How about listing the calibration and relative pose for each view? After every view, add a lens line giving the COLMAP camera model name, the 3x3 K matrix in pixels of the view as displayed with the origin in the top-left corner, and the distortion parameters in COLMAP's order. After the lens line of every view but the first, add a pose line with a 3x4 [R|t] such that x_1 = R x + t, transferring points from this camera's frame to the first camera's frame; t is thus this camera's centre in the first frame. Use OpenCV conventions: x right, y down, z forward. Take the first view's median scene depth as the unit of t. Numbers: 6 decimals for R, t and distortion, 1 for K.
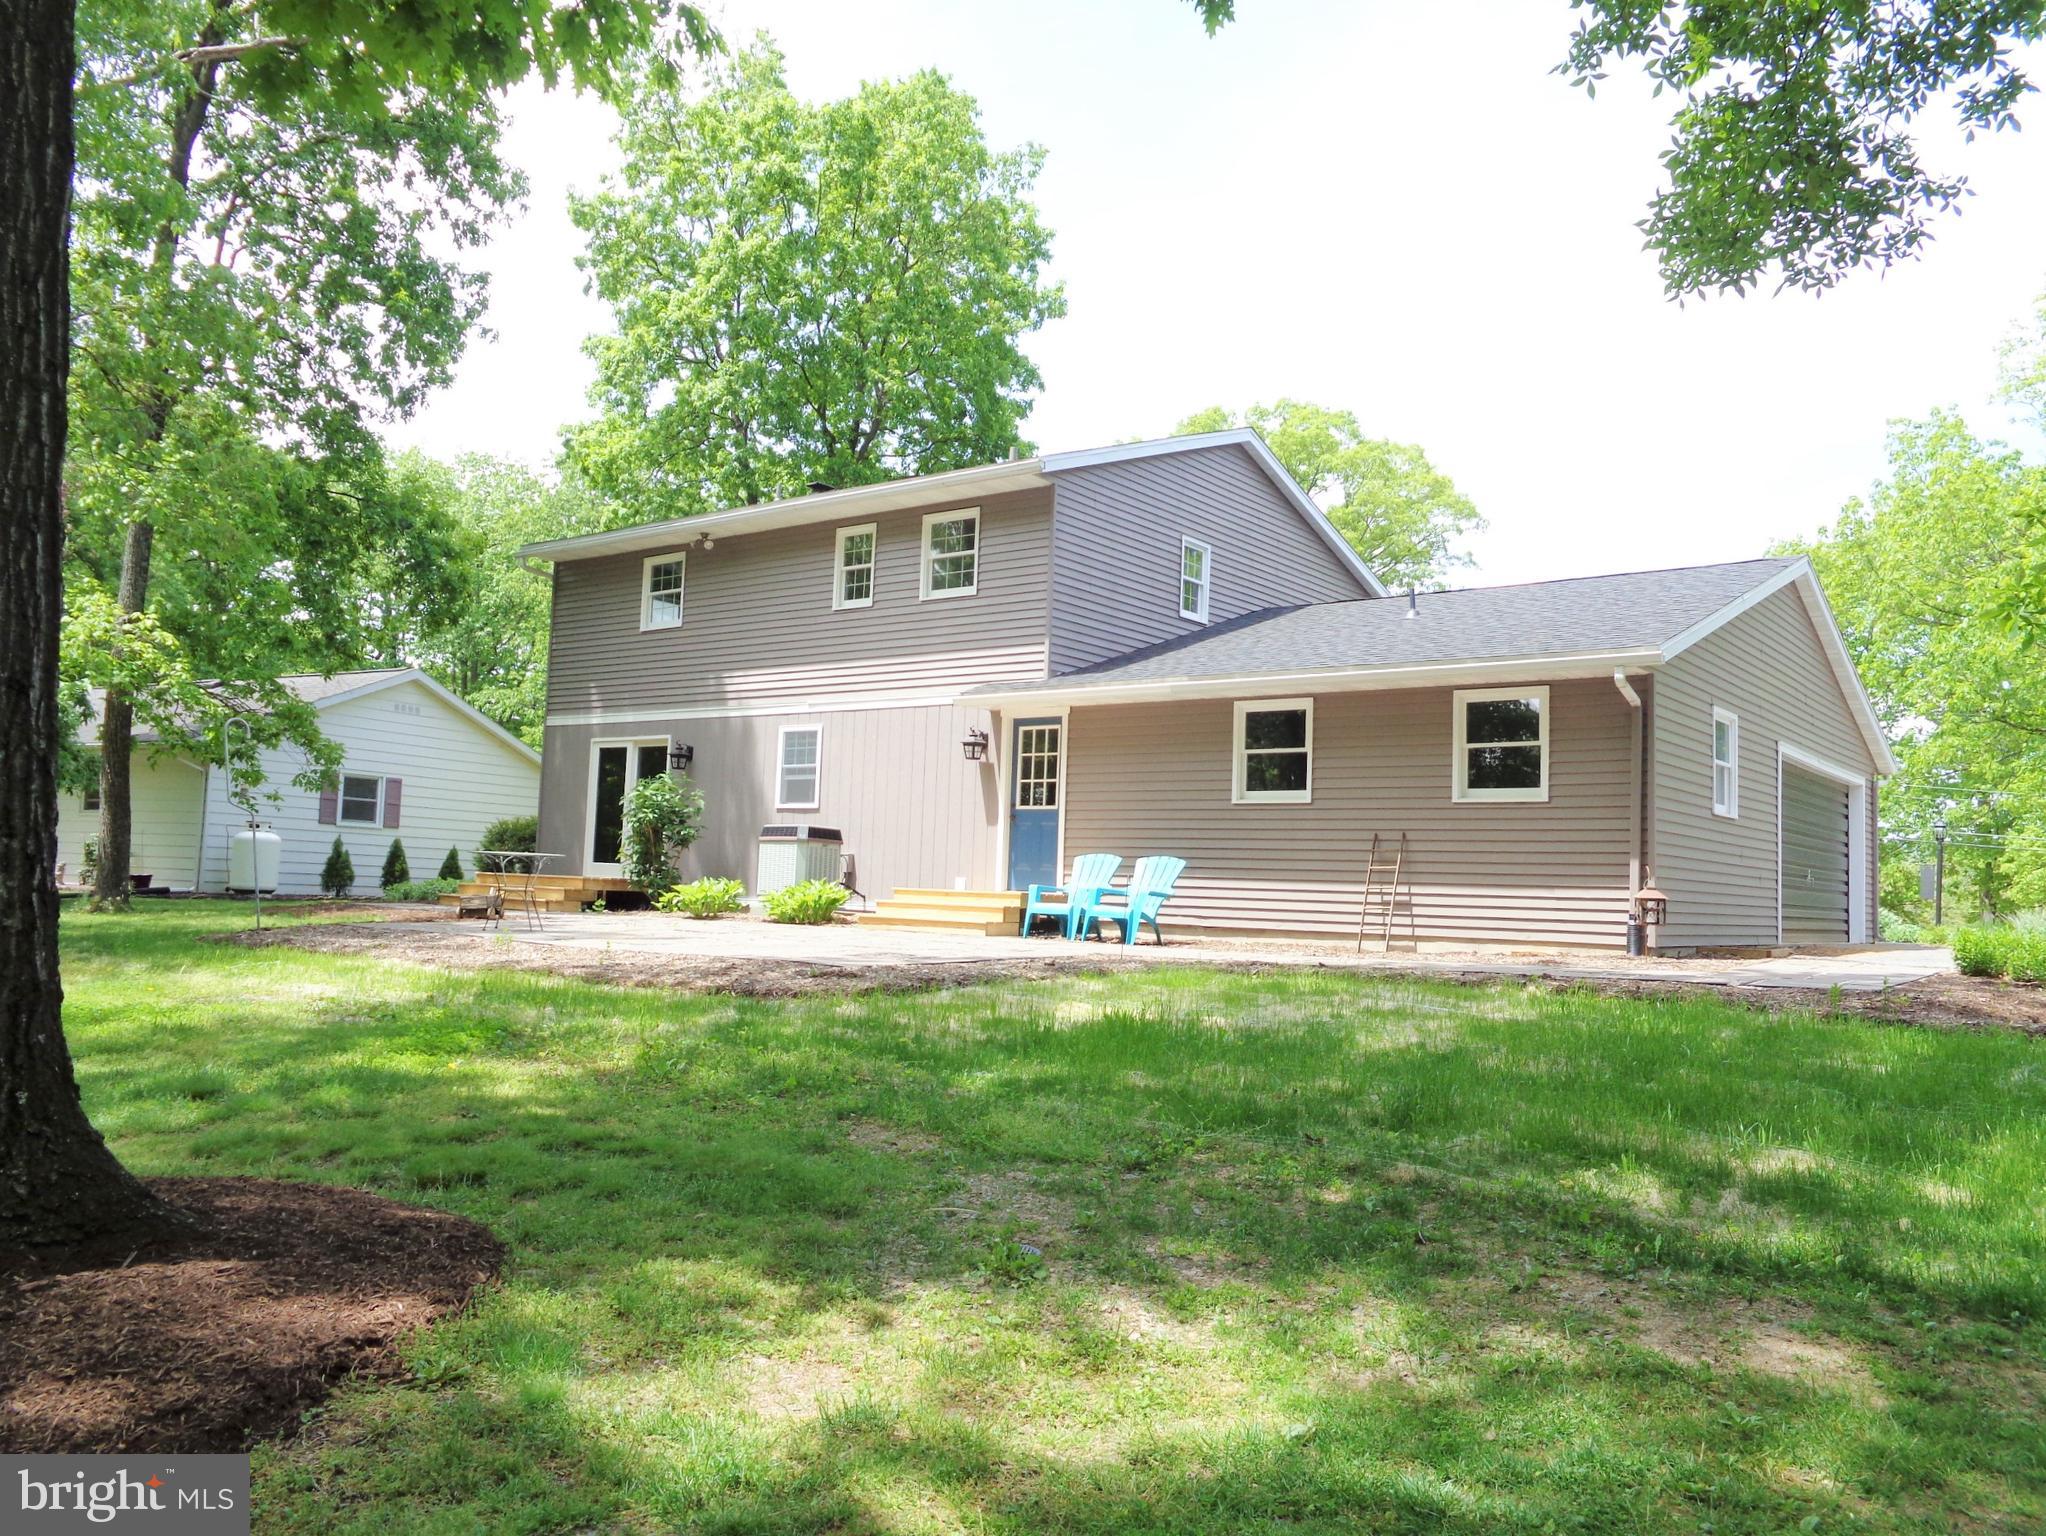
lens RADIAL K [[1578.8, 0, 1023.0], [0, 1578.8, 768.0], [0, 0, 1]] dist [0.005202, 0.000506]
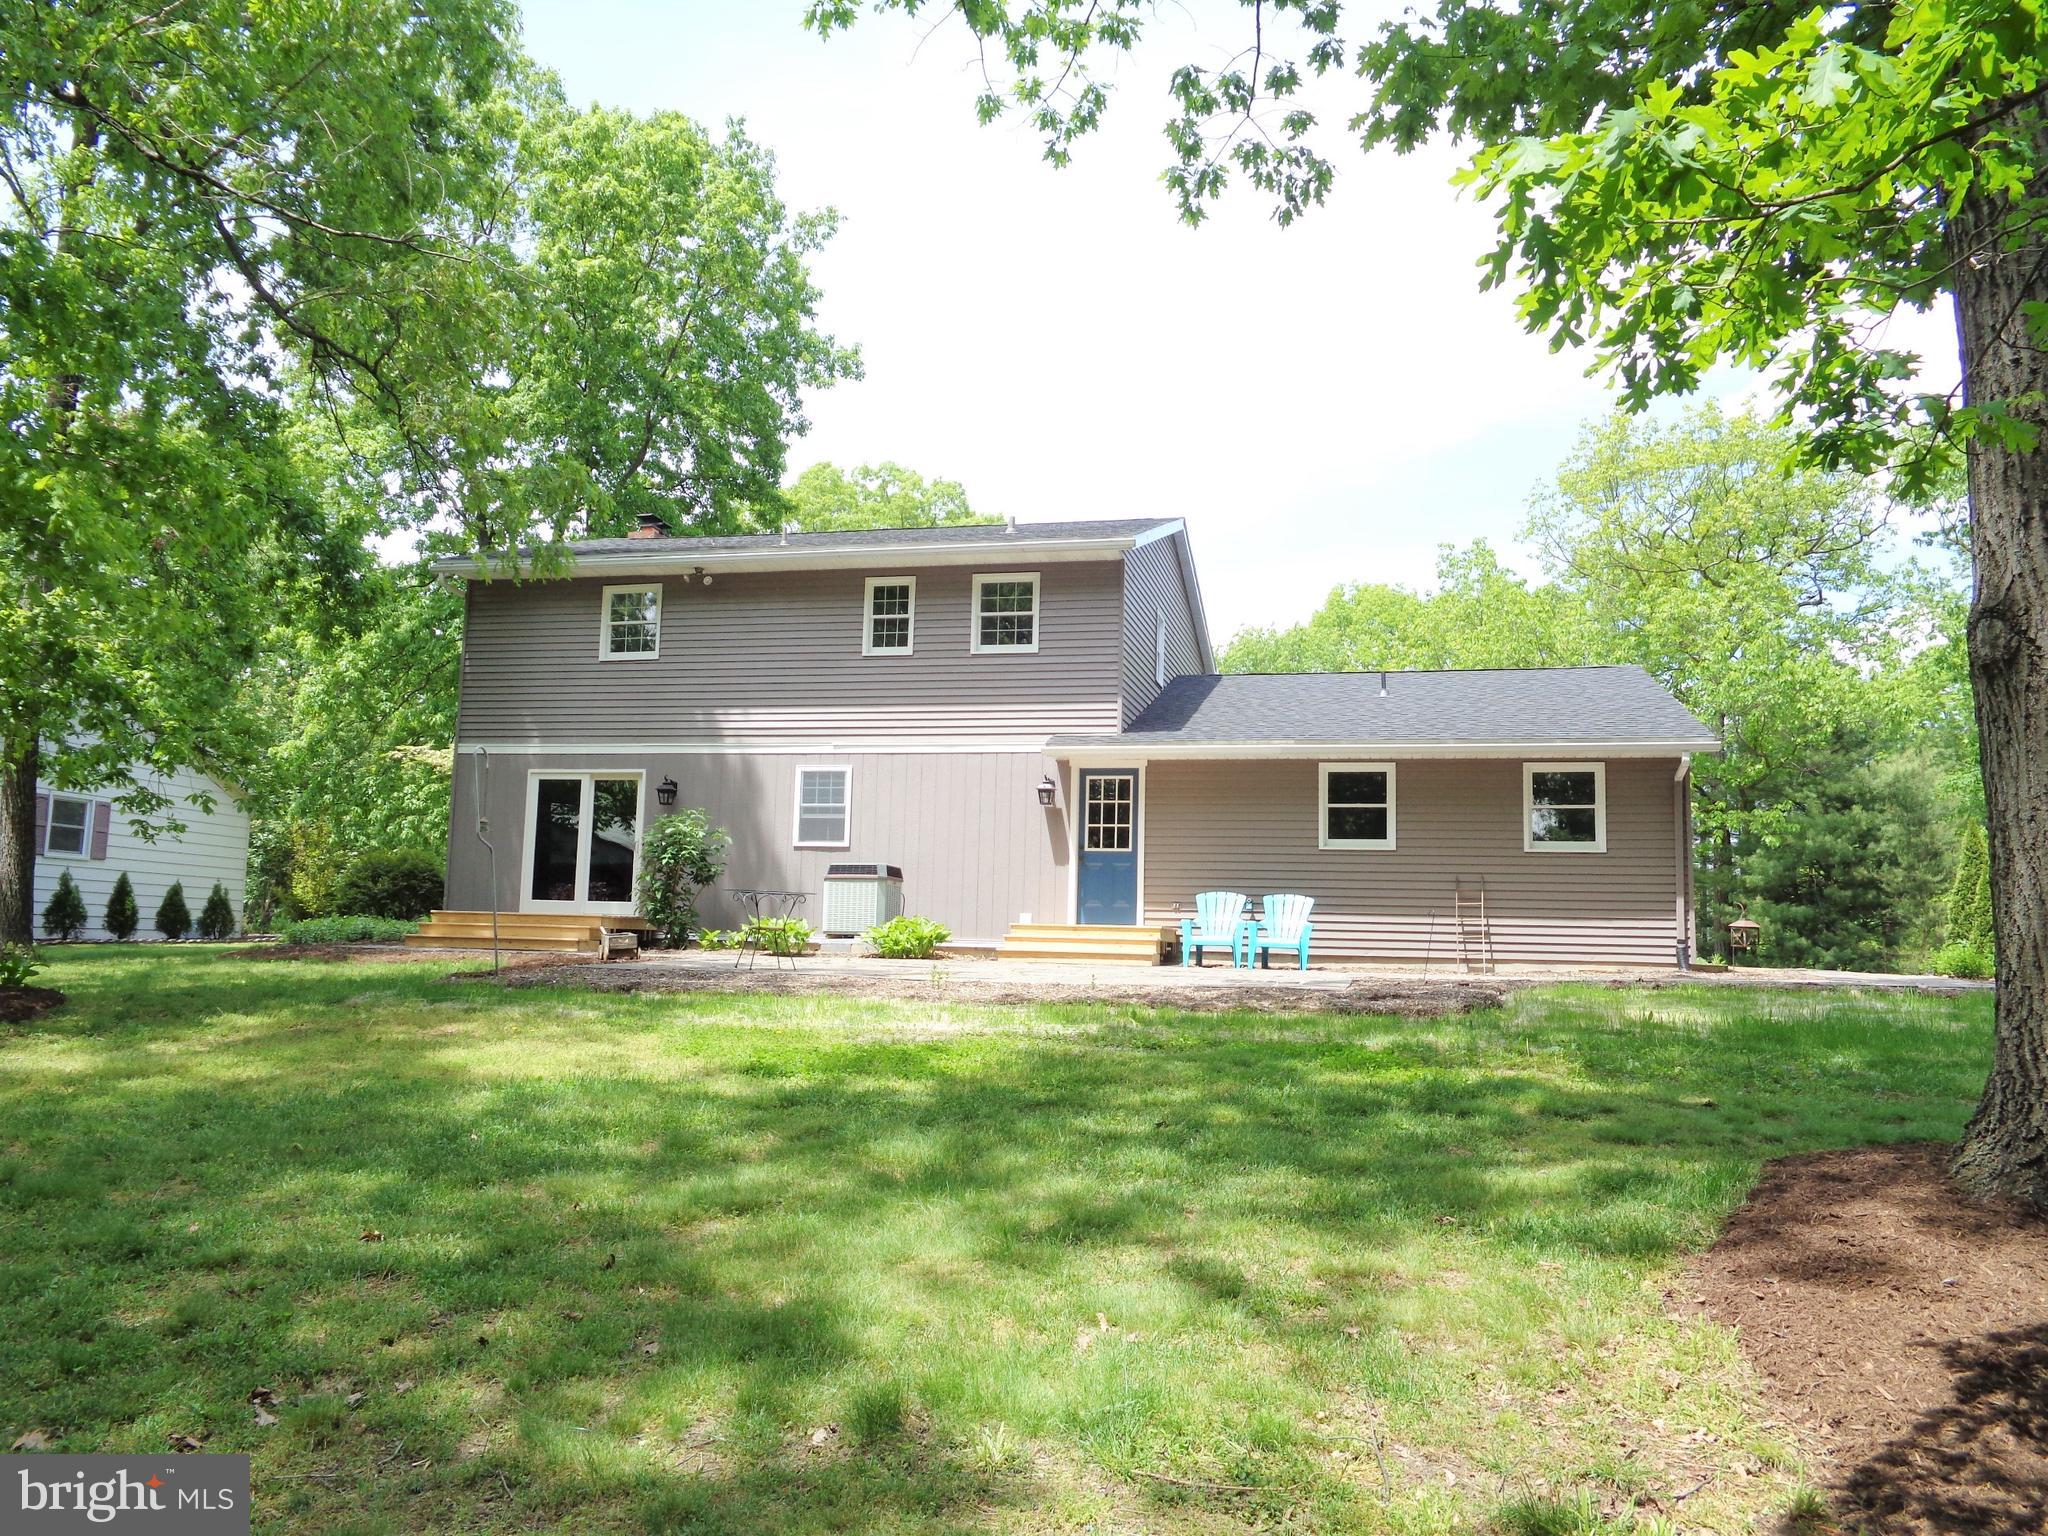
lens RADIAL K [[1580.3, 0, 1024.0], [0, 1580.3, 768.0], [0, 0, 1]] dist [0.005202, 0.000506]
pose [[0.915915, 0.035929, 0.399761, -0.454746], [-0.025157, 0.999166, -0.032164, 0.004450], [-0.400583, 0.019403, 0.916055, 0.008910]]
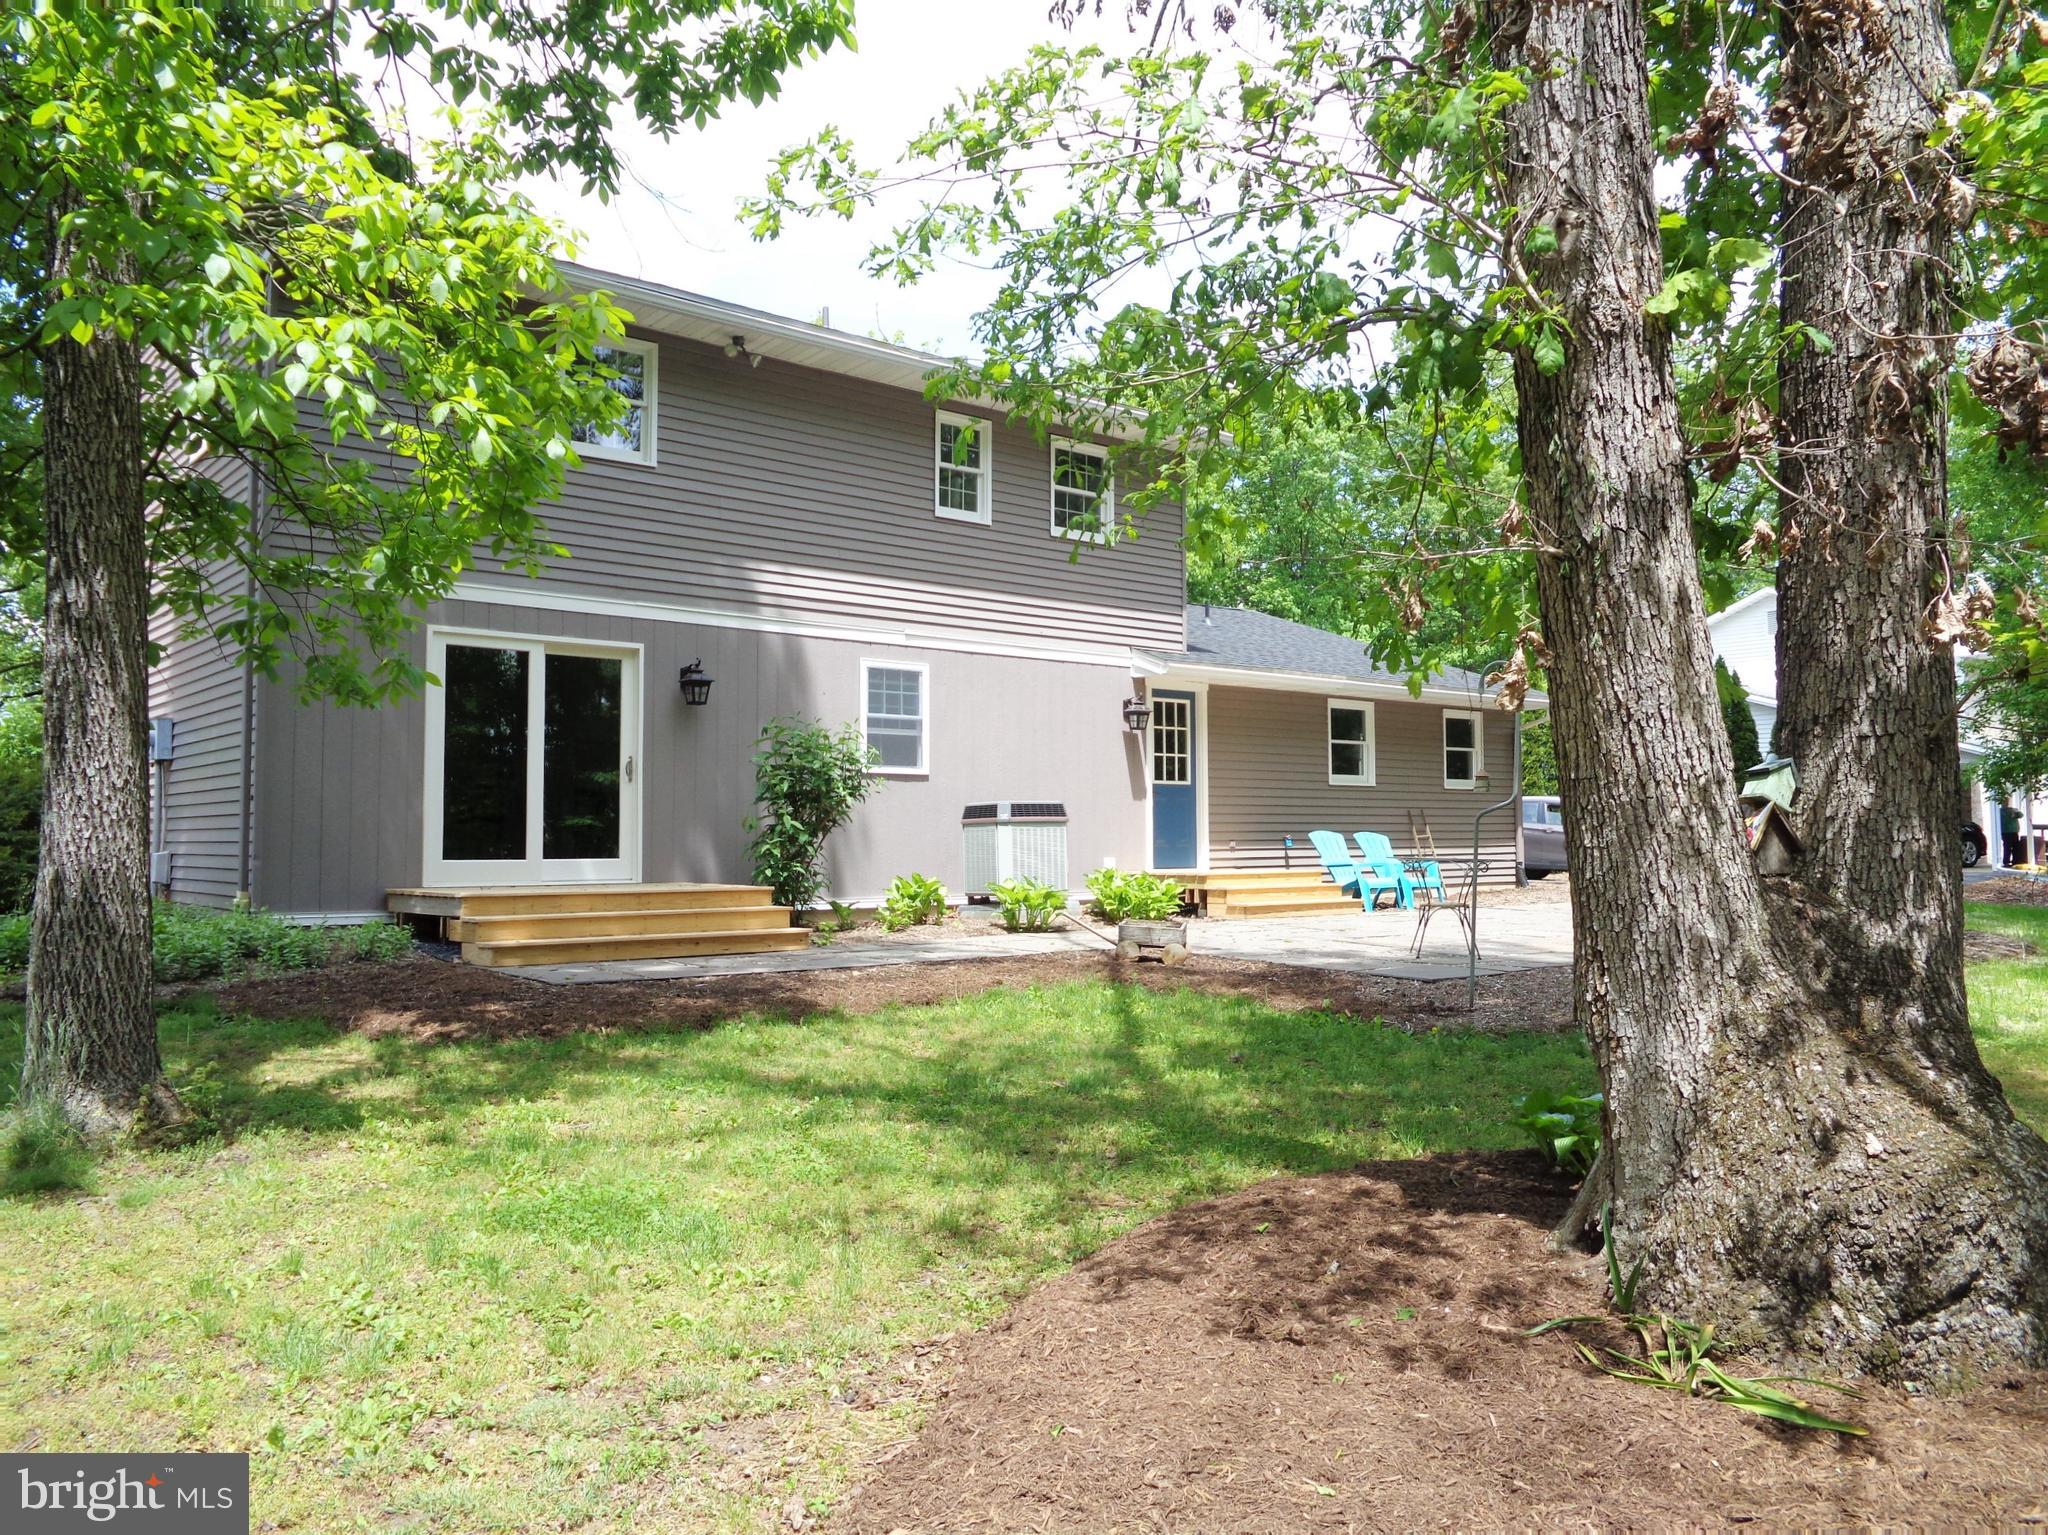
lens RADIAL K [[1580.3, 0, 1024.0], [0, 1580.3, 767.5], [0, 0, 1]] dist [0.005202, 0.000506]
pose [[0.187621, 0.010237, 0.982188, -0.897198], [-0.061531, 0.998104, 0.001351, 0.018532], [-0.980312, -0.060689, 0.187895, 0.842834]]
